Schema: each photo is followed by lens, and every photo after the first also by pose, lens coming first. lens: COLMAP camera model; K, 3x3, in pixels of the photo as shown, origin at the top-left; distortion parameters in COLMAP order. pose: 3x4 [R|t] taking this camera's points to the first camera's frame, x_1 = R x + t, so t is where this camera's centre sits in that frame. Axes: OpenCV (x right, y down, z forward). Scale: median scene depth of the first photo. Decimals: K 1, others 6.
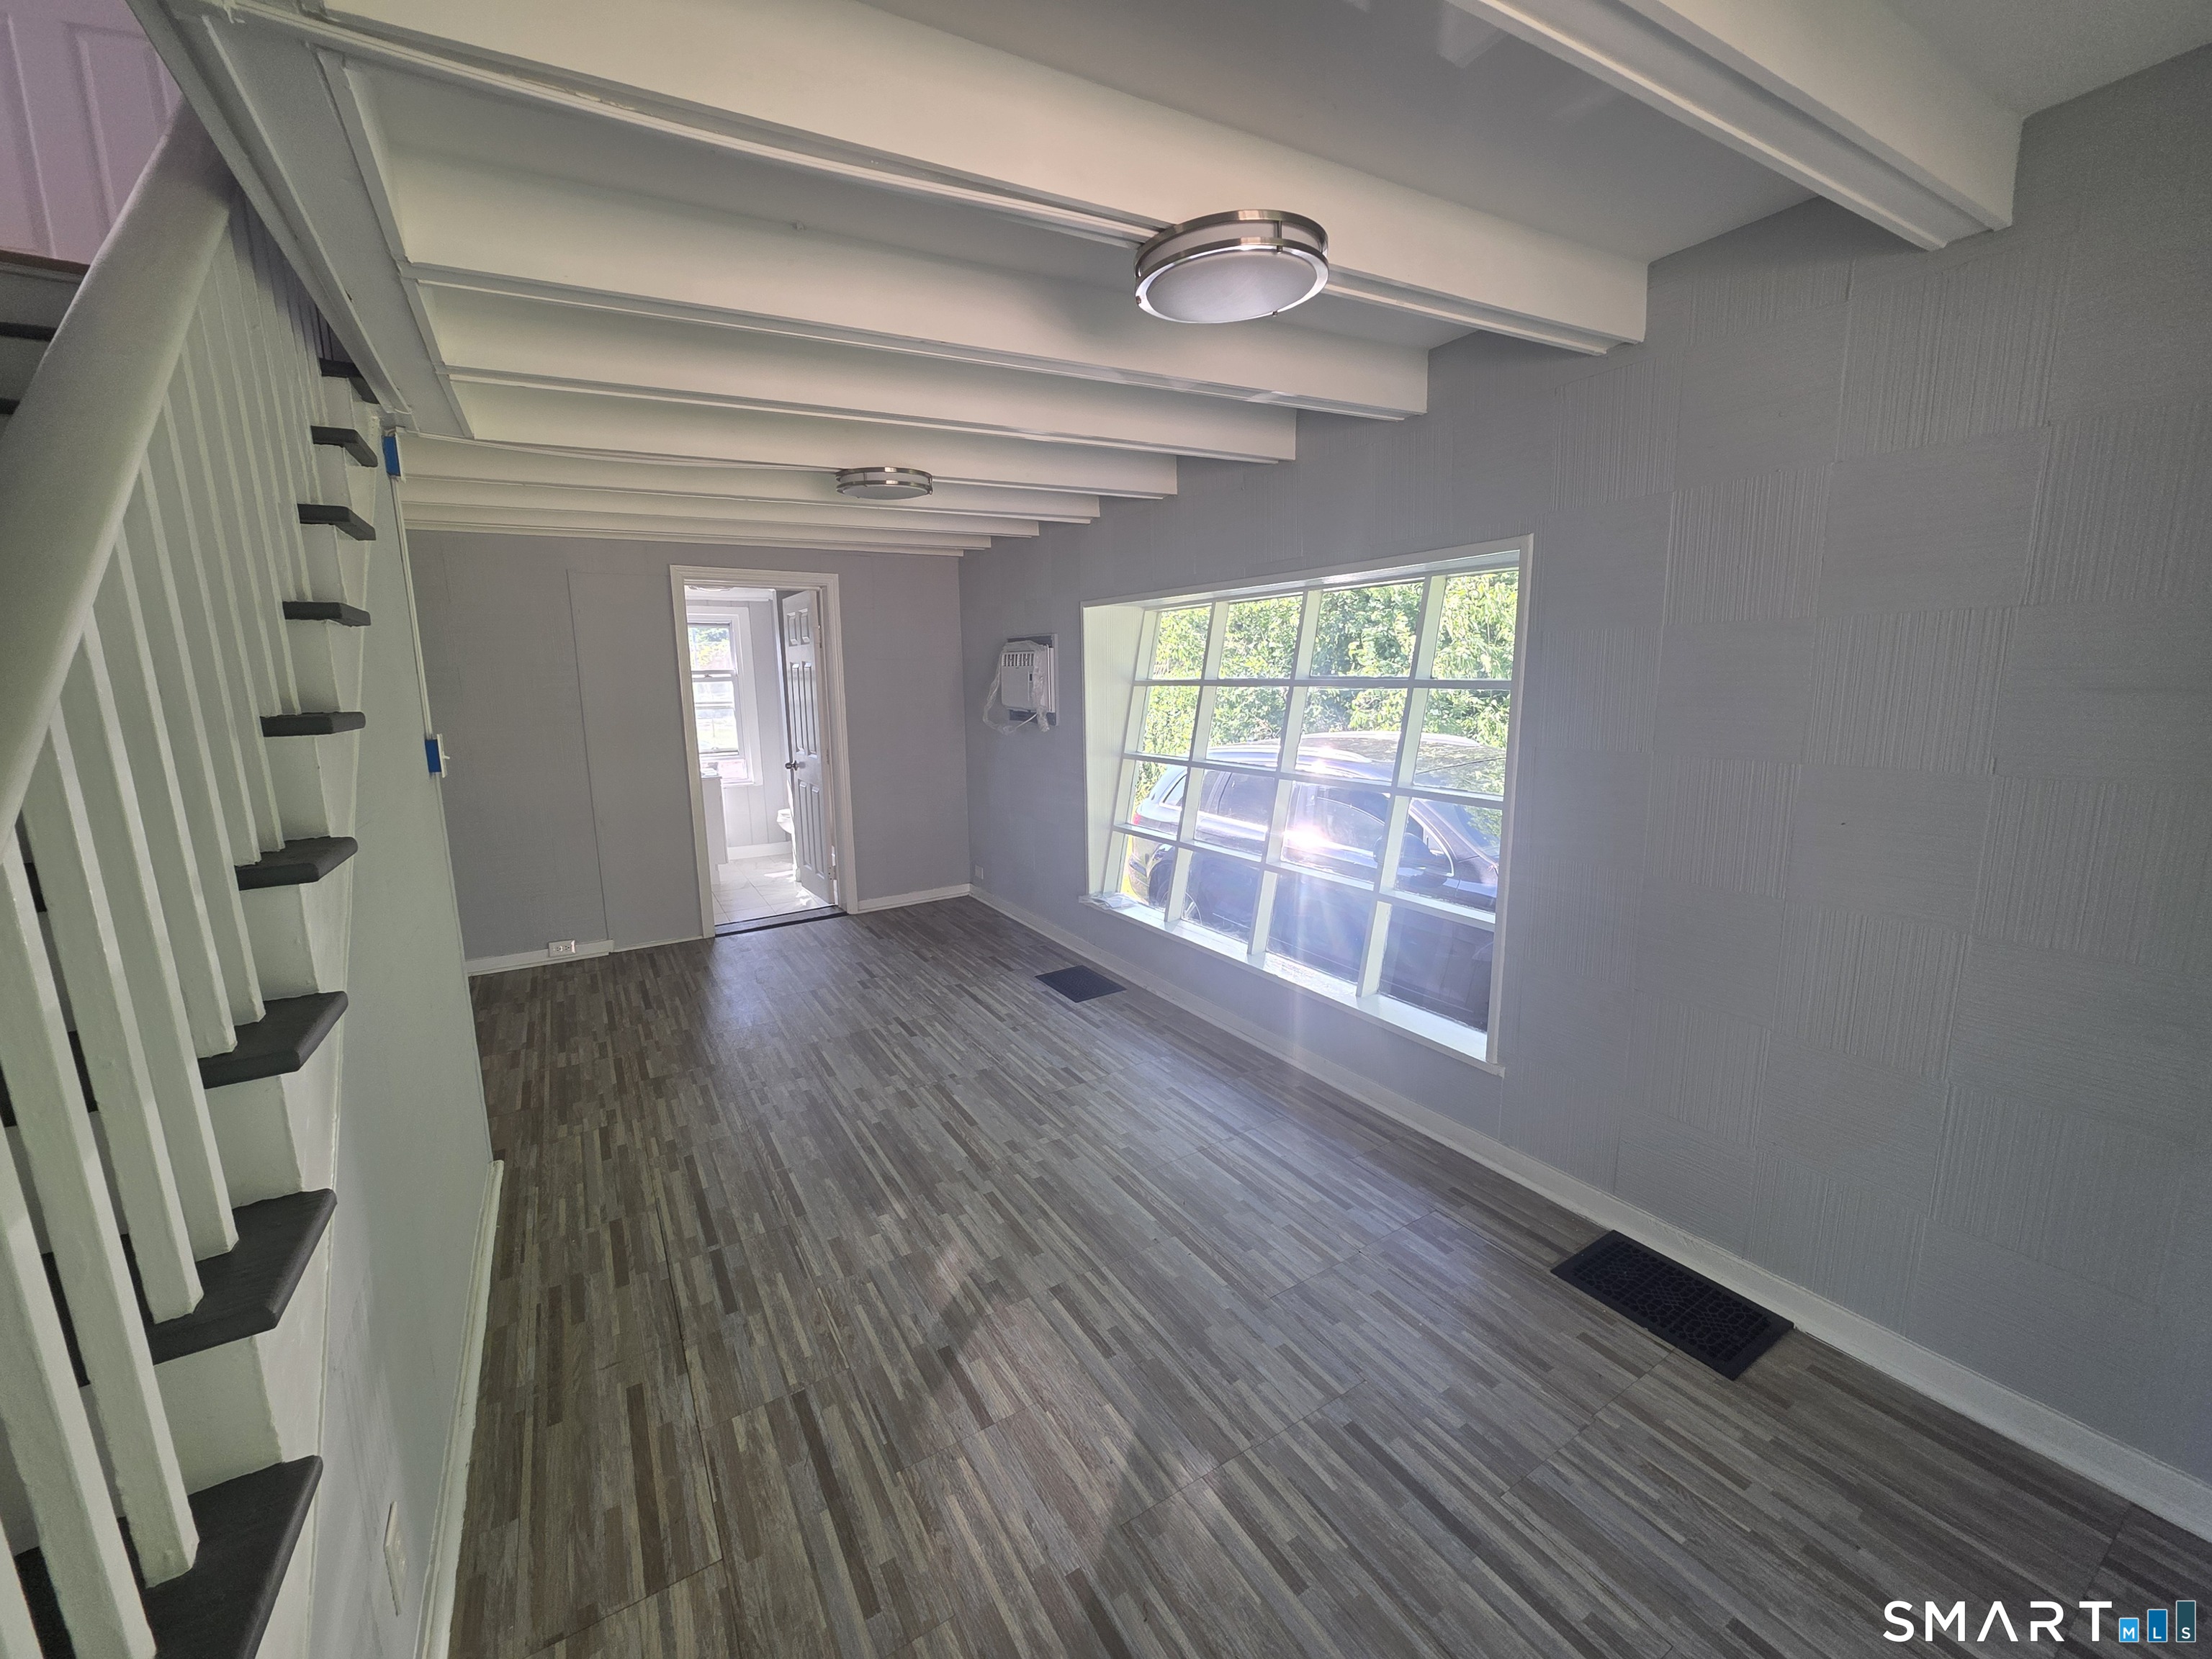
lens RADIAL K [[879.4, 0, 1105.3], [0, 879.4, 815.0], [0, 0, 1]] dist [-0.001945, 0.000260]
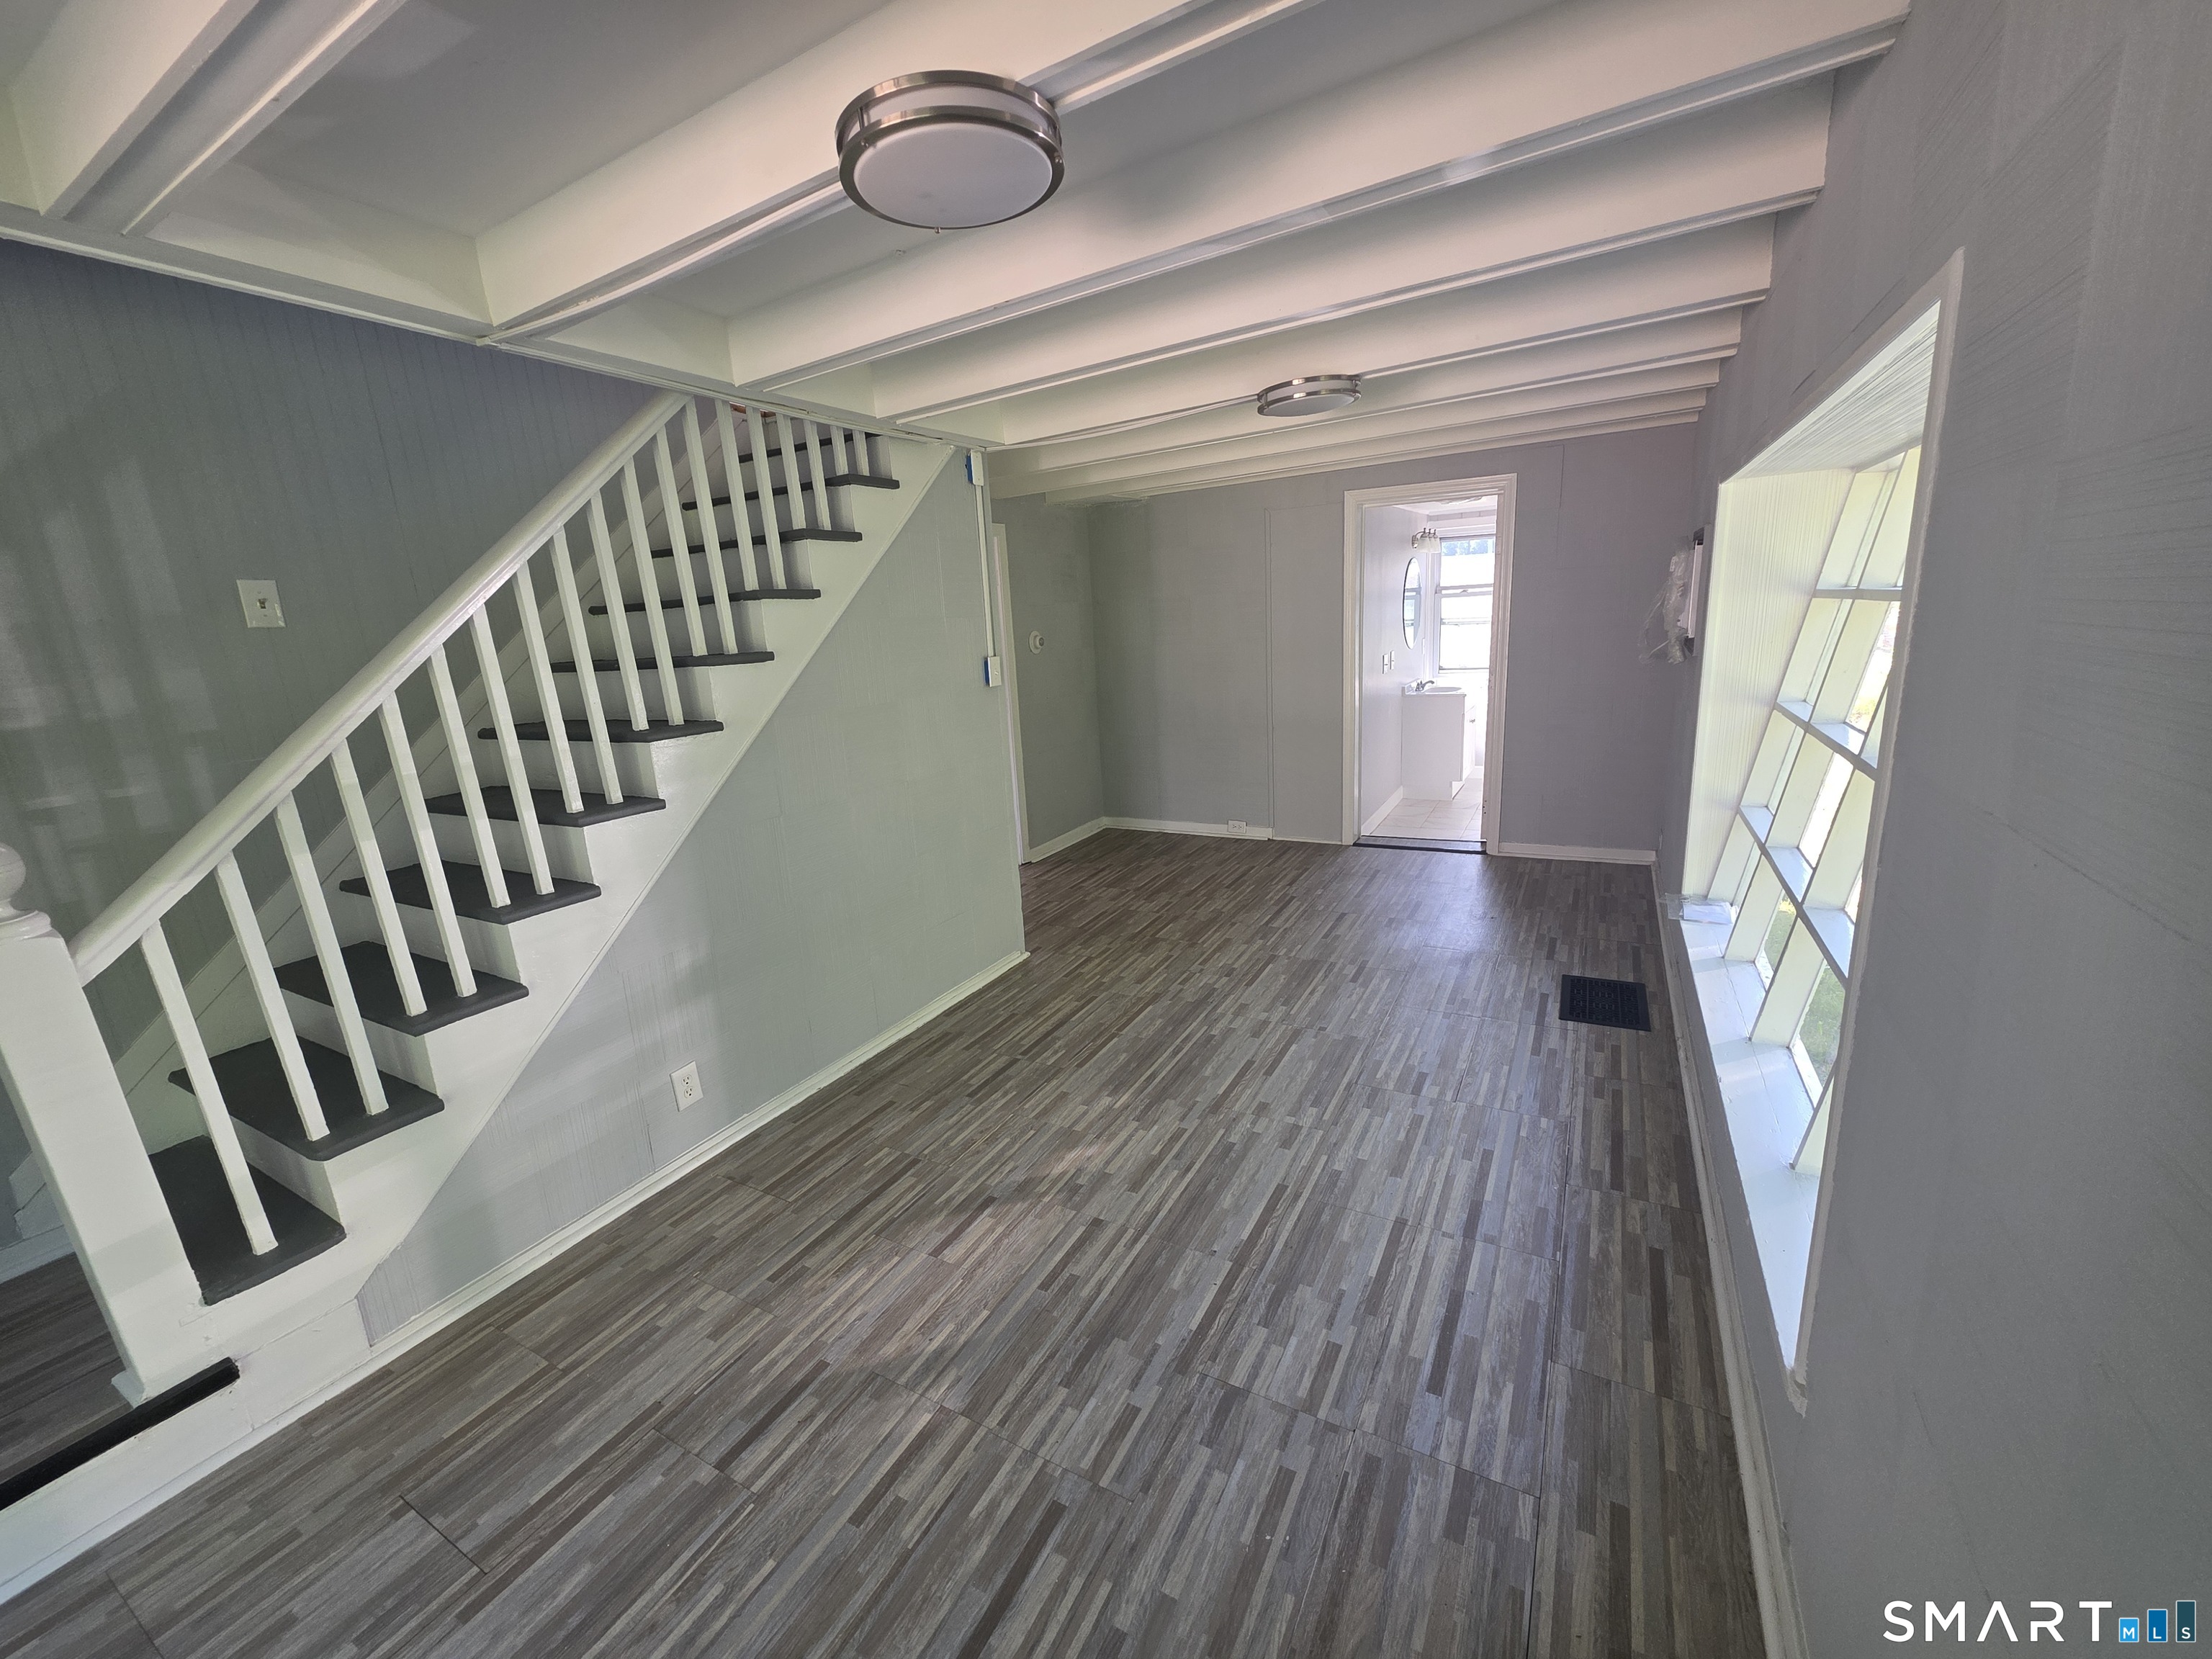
lens RADIAL K [[879.4, 0, 1105.3], [0, 879.4, 815.0], [0, 0, 1]] dist [-0.001945, 0.000260]
pose [[0.494622, 0.182935, -0.849638, 0.766731], [-0.091073, 0.983124, 0.158657, -0.098831], [0.864323, -0.001096, 0.502935, 0.506981]]
